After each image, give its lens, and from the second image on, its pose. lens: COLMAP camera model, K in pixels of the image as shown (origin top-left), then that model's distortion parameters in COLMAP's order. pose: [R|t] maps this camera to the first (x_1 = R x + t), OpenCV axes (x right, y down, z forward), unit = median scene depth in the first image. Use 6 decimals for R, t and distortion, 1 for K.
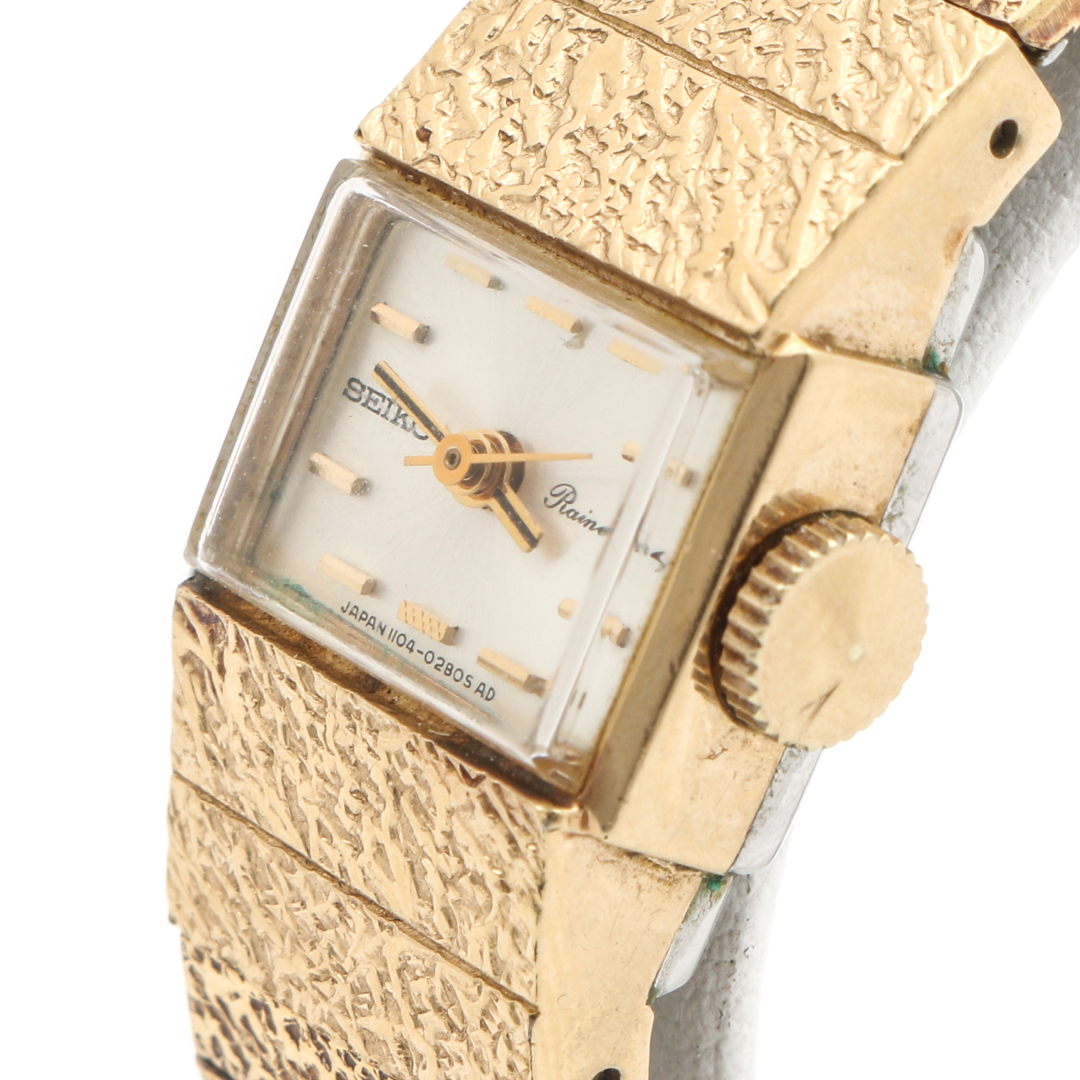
lens RADIAL K [[7119.5, 0, 540.0], [0, 7119.5, 540.0], [0, 0, 1]] dist [0.654901, 14.100354]
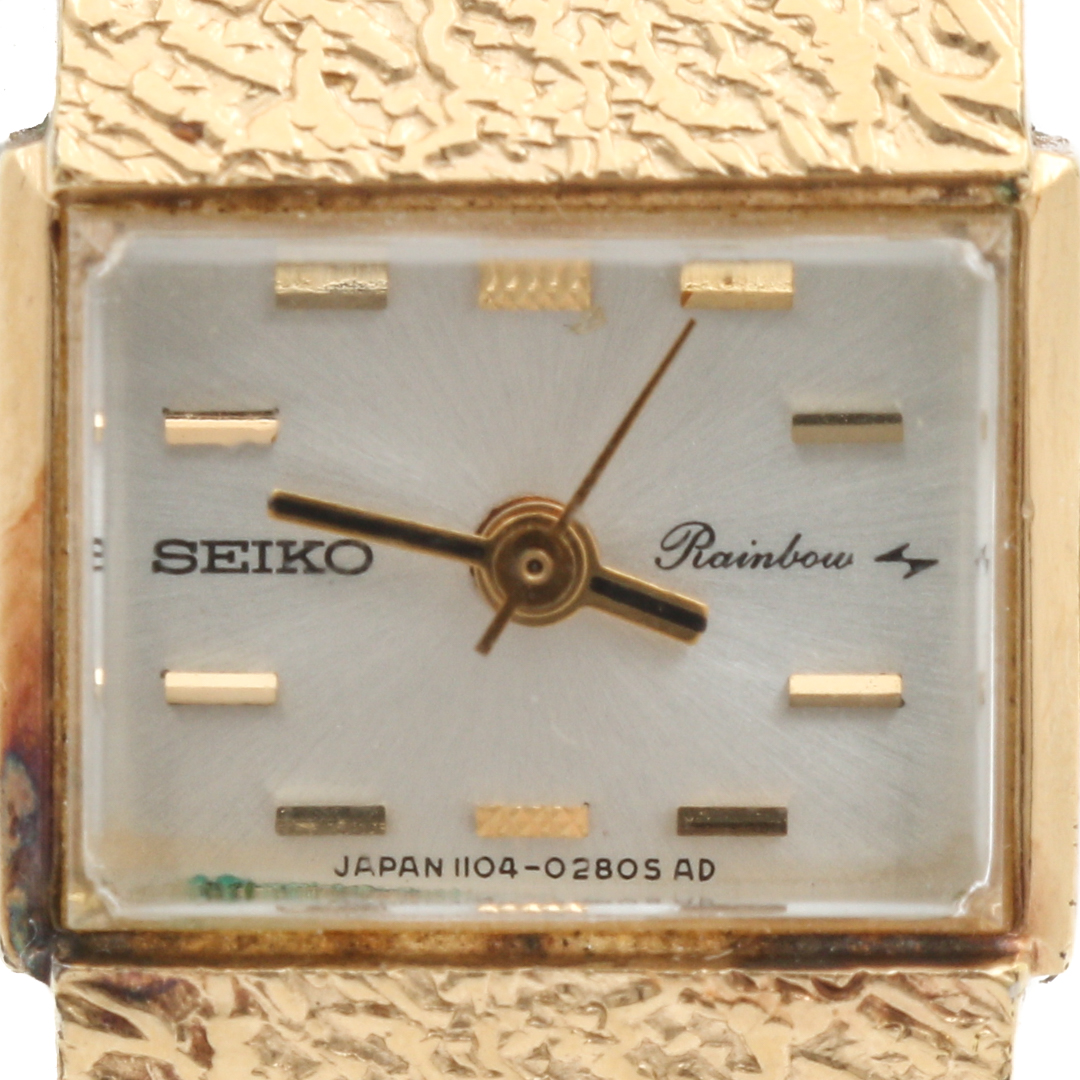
lens RADIAL K [[7119.5, 0, 540.0], [0, 7119.5, 540.0], [0, 0, 1]] dist [0.654901, 14.100354]
pose [[0.638687, -0.427915, 0.639505, -0.415997], [0.360707, 0.900630, 0.242398, -0.166847], [-0.679683, 0.075857, 0.729573, 0.532911]]
